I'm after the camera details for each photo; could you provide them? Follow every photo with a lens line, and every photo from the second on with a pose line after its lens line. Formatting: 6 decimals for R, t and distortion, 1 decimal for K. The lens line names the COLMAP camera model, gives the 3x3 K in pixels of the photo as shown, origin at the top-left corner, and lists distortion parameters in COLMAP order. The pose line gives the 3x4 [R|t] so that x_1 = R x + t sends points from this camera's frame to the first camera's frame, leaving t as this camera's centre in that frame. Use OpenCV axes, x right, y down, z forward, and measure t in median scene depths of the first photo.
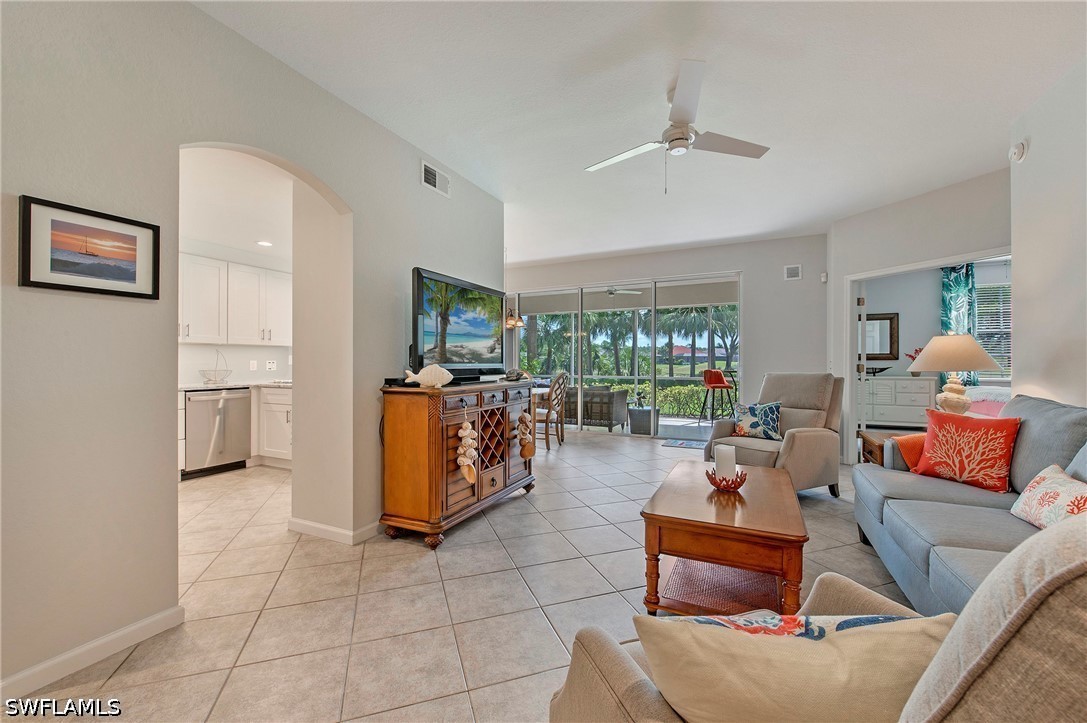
lens RADIAL K [[434.5, 0, 534.2], [0, 434.5, 357.5], [0, 0, 1]] dist [-0.011000, 0.000833]
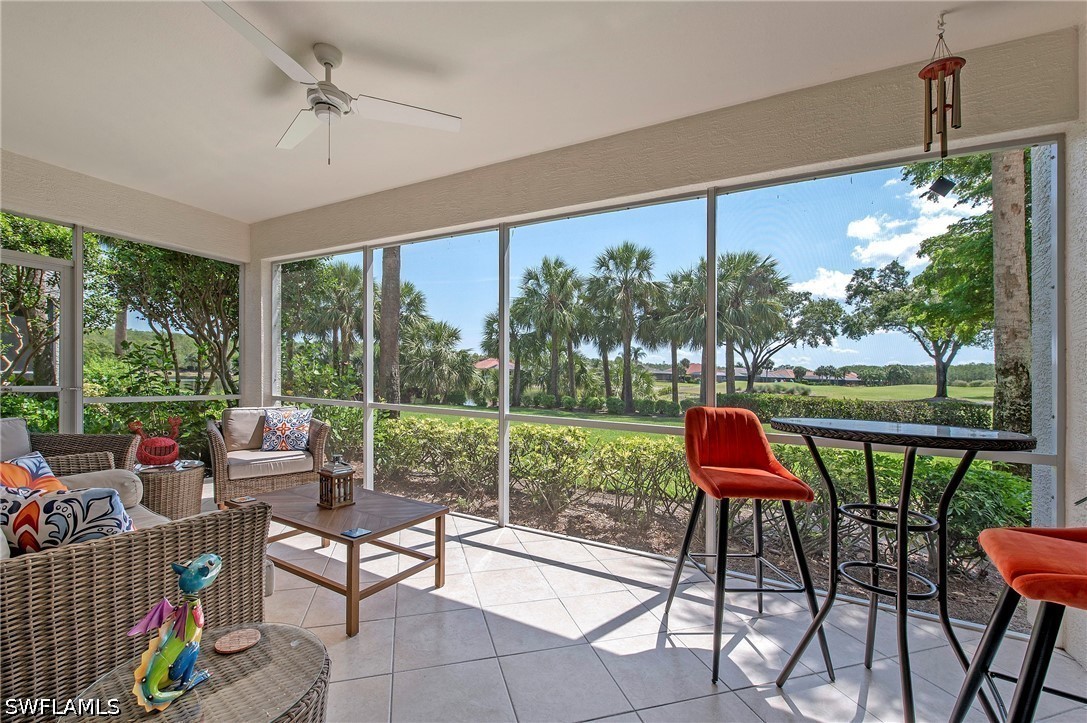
lens RADIAL K [[434.5, 0, 513.6], [0, 434.5, 360.3], [0, 0, 1]] dist [-0.011000, 0.000833]
pose [[0.996731, 0.025140, -0.076782, 0.366197], [-0.027159, 0.999309, -0.025362, 0.011238], [0.076092, 0.027365, 0.996725, 0.875257]]
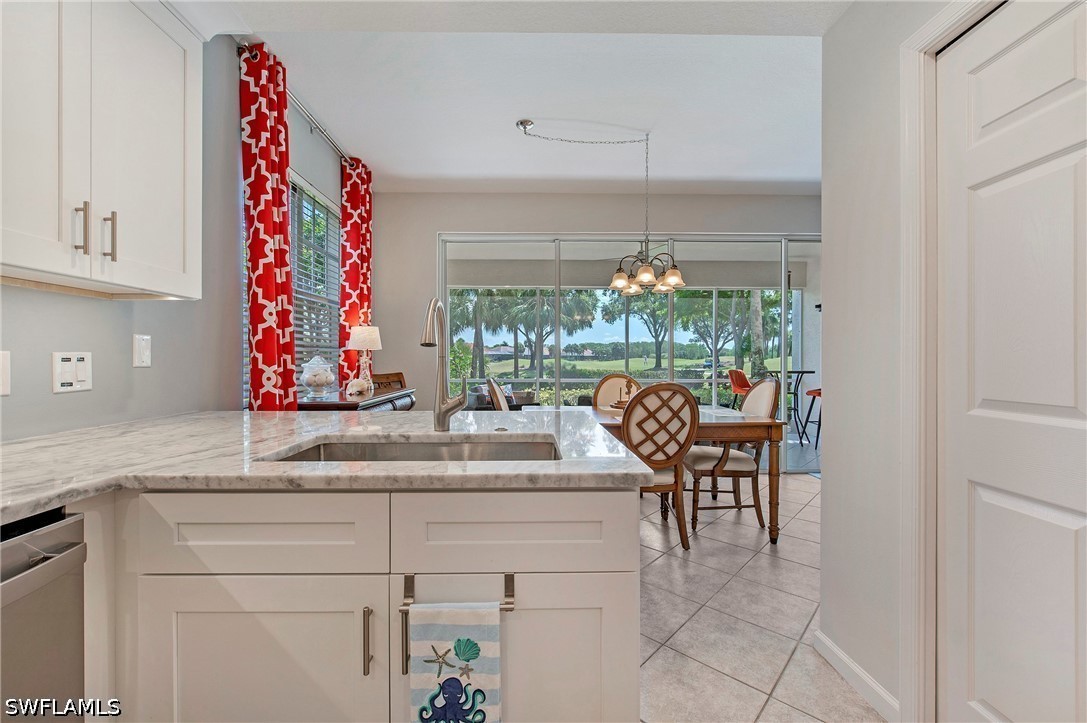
lens RADIAL K [[473.7, 0, 523.0], [0, 473.7, 362.3], [0, 0, 1]] dist [-0.009113, -0.001680]
pose [[0.901690, -0.002330, 0.432376, -0.373518], [-0.004069, 0.999895, 0.013874, 0.006398], [-0.432363, -0.014270, 0.901587, 0.491707]]
